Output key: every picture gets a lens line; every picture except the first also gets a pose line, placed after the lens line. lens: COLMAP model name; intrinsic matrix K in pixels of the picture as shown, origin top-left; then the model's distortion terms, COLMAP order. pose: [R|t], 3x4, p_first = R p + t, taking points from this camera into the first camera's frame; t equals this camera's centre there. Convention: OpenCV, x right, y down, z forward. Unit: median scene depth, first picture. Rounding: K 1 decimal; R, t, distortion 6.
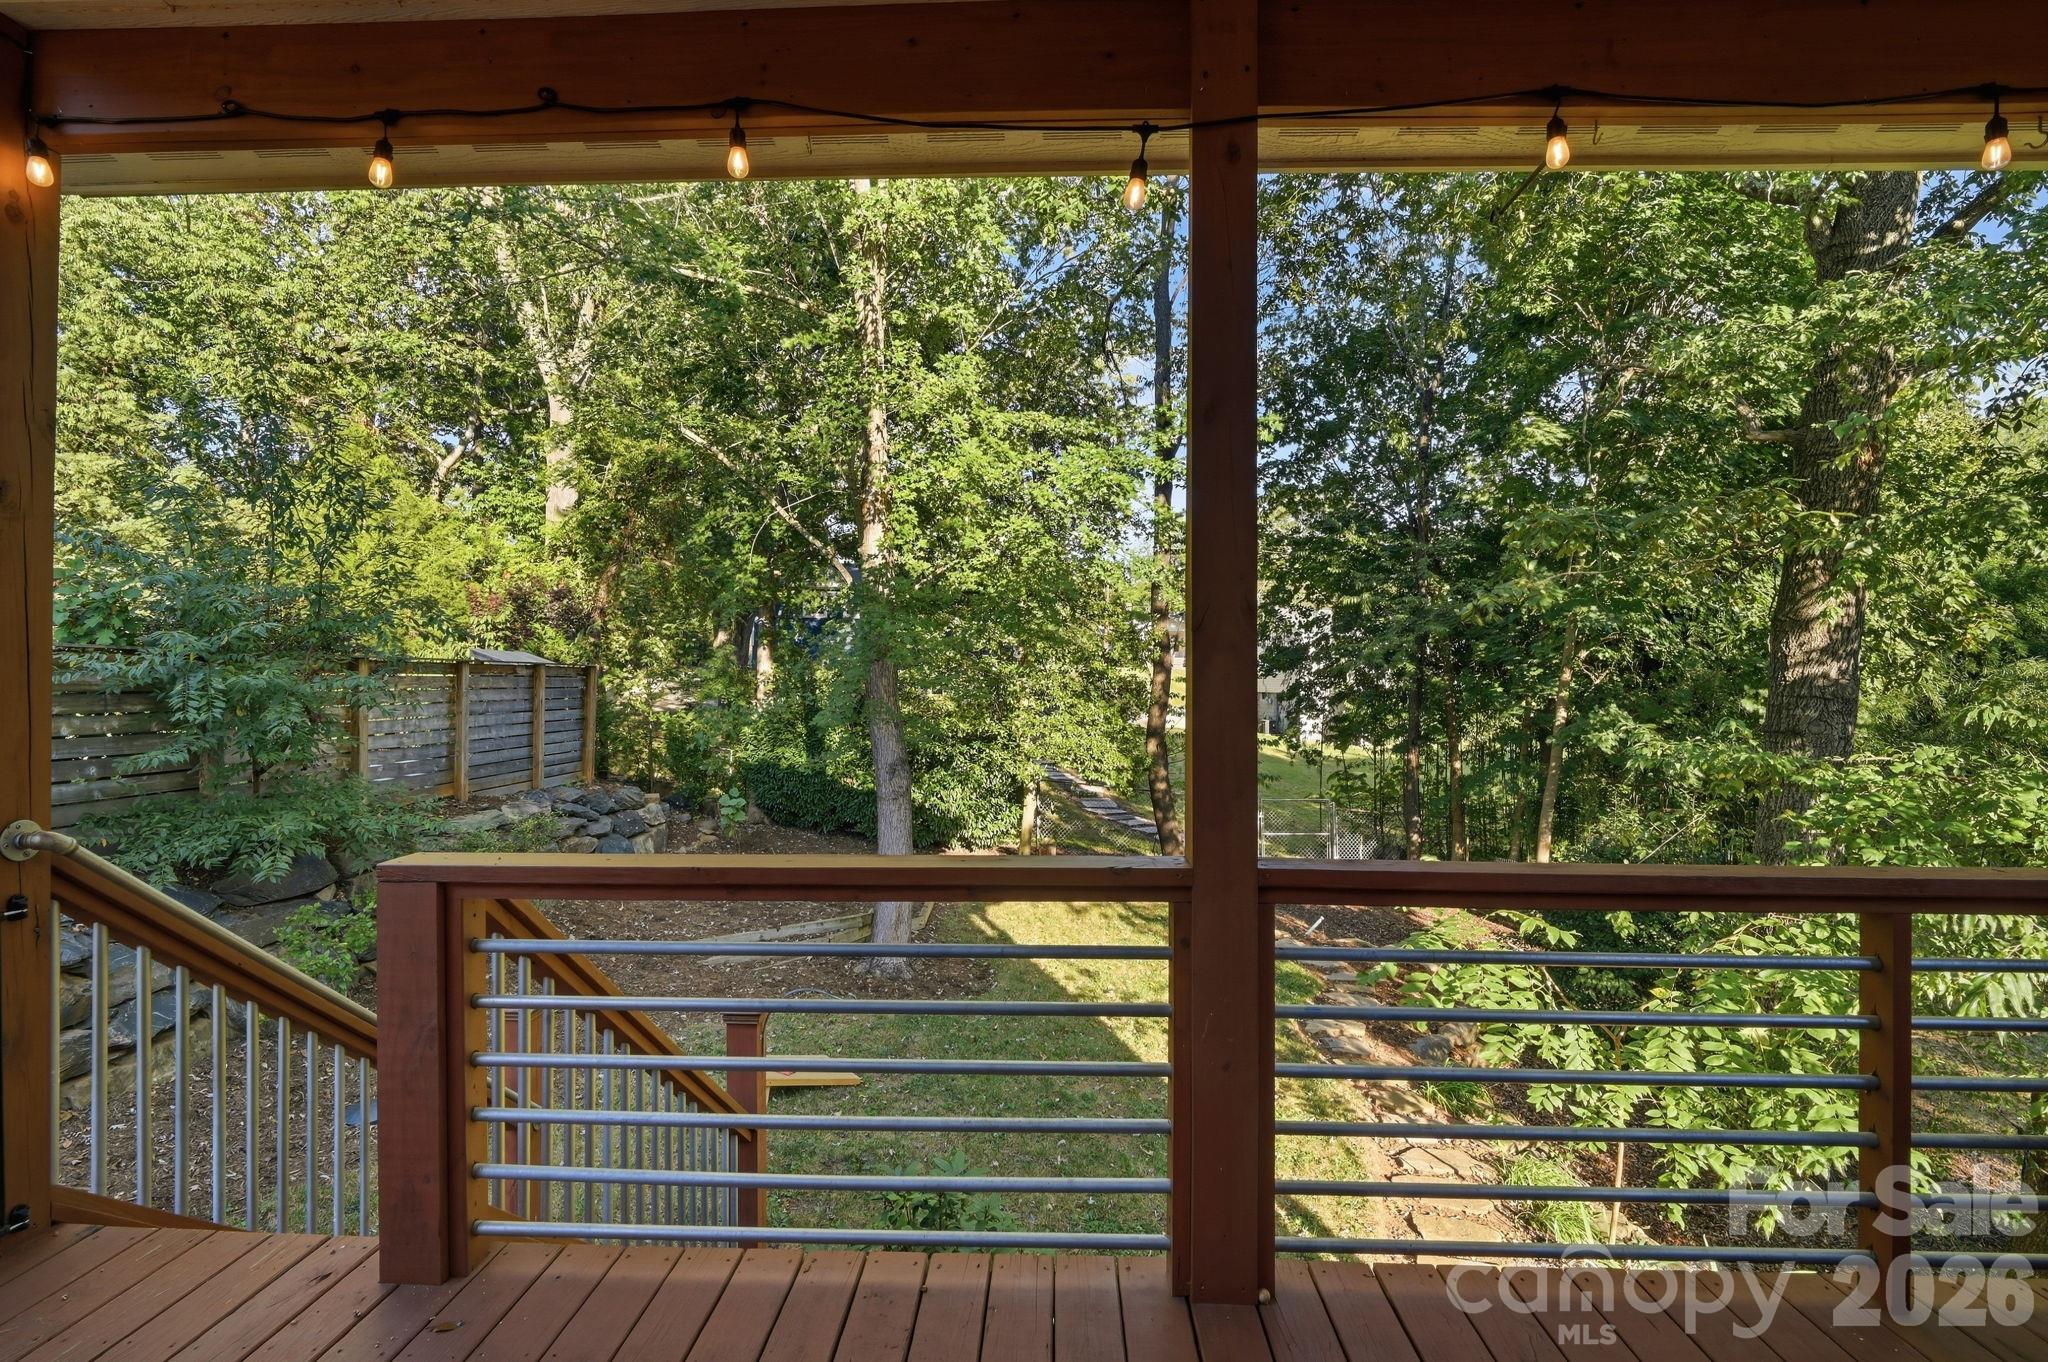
lens RADIAL K [[955.2, 0, 1013.8], [0, 955.2, 681.4], [0, 0, 1]] dist [-0.001848, 0.000937]
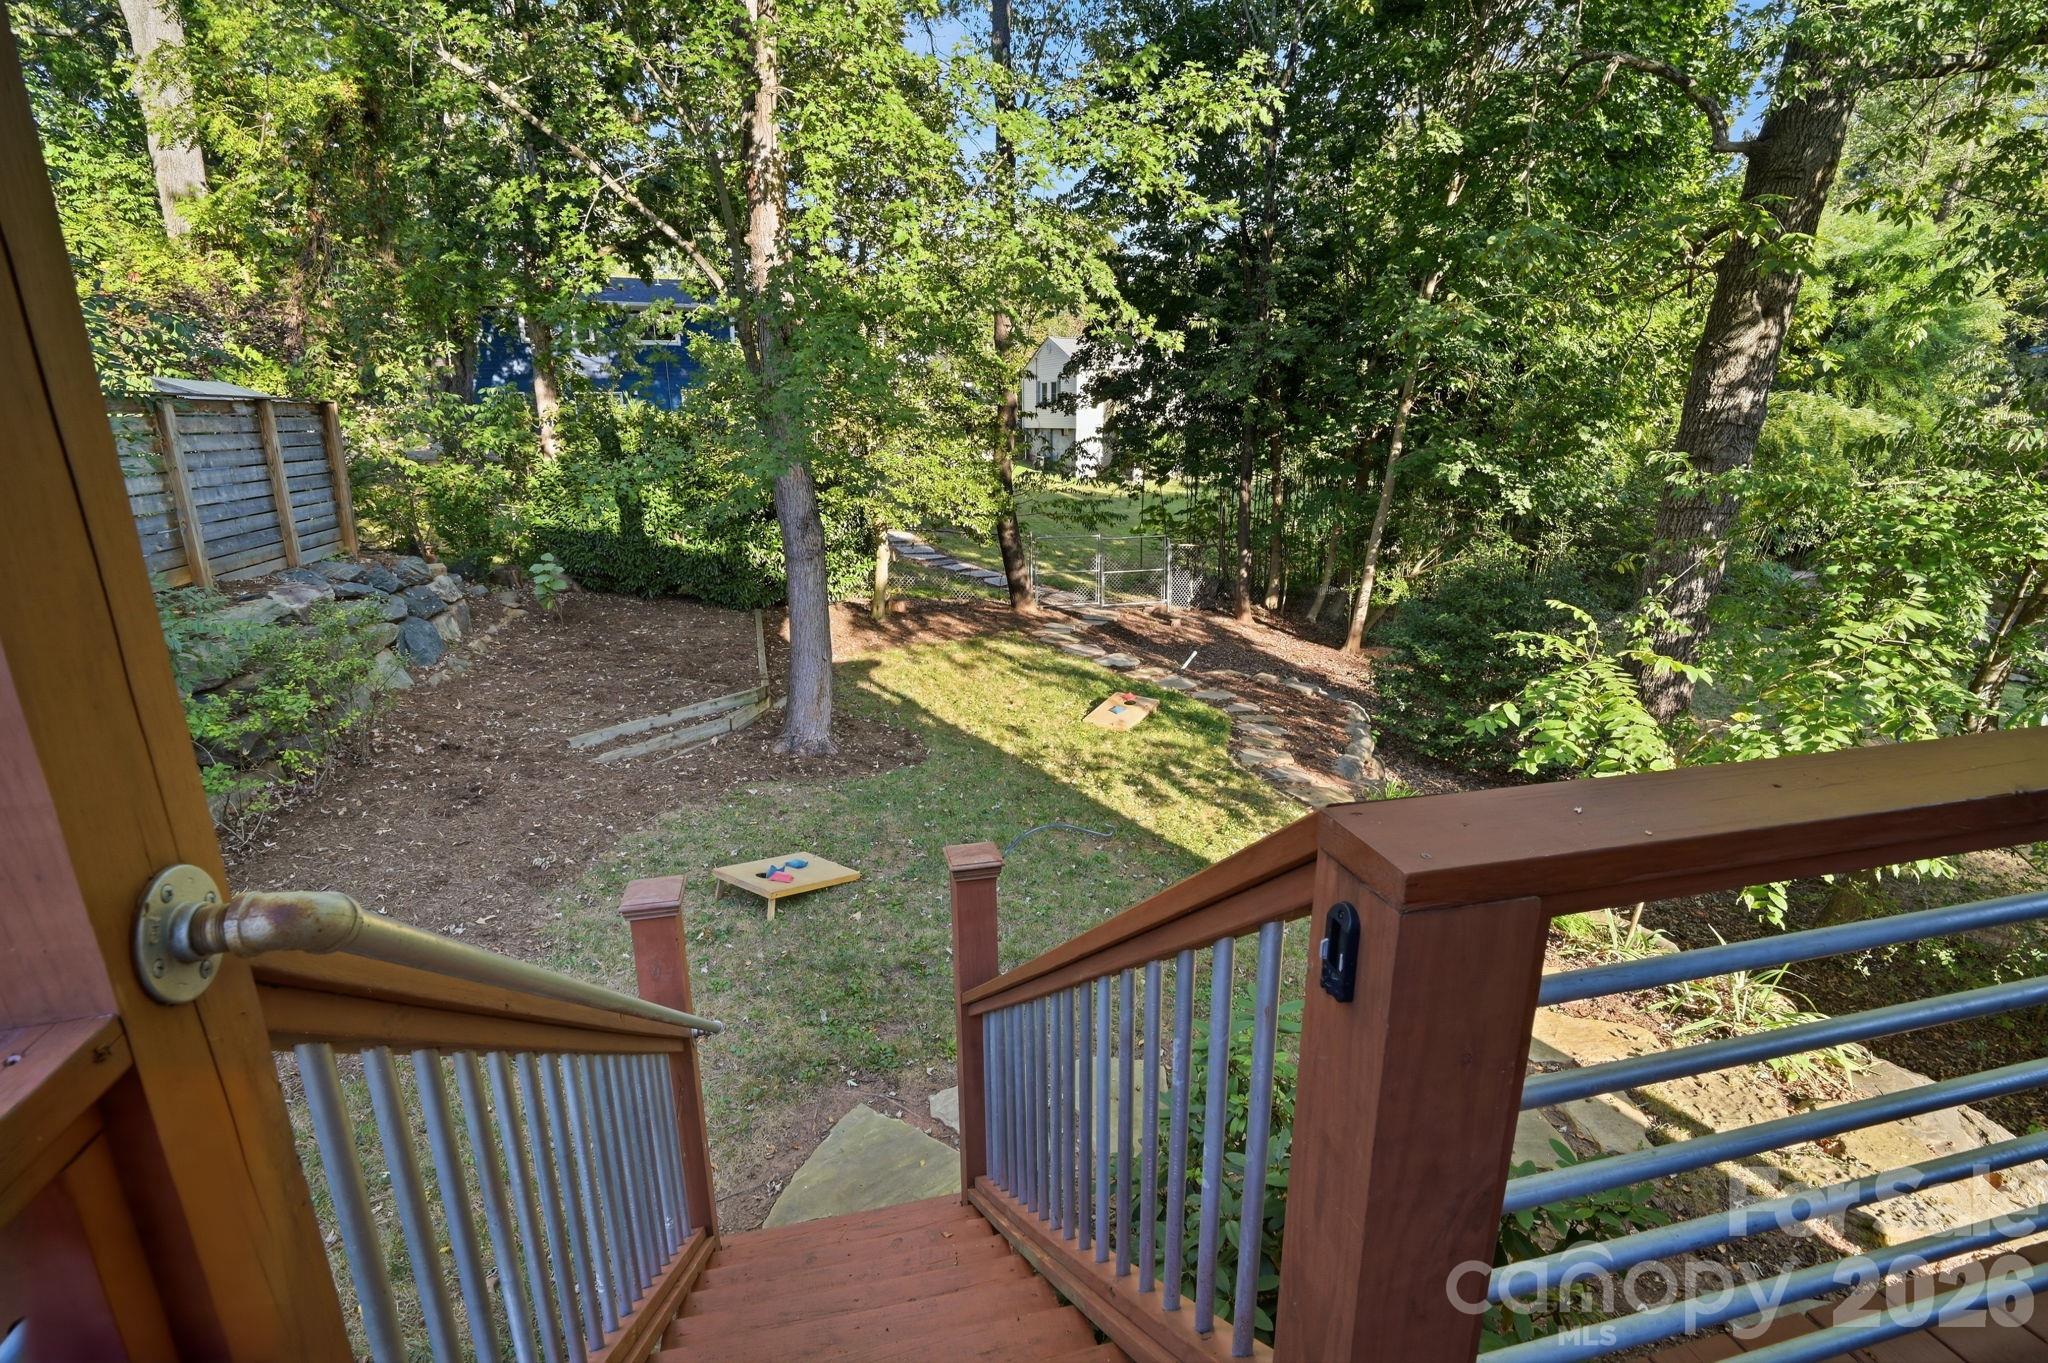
lens RADIAL K [[955.2, 0, 1035.0], [0, 955.2, 682.8], [0, 0, 1]] dist [-0.001848, 0.000937]
pose [[0.964692, -0.080627, 0.250736, -0.103767], [0.010872, 0.963370, 0.267956, 0.001944], [-0.263156, -0.255769, 0.930232, 0.082115]]
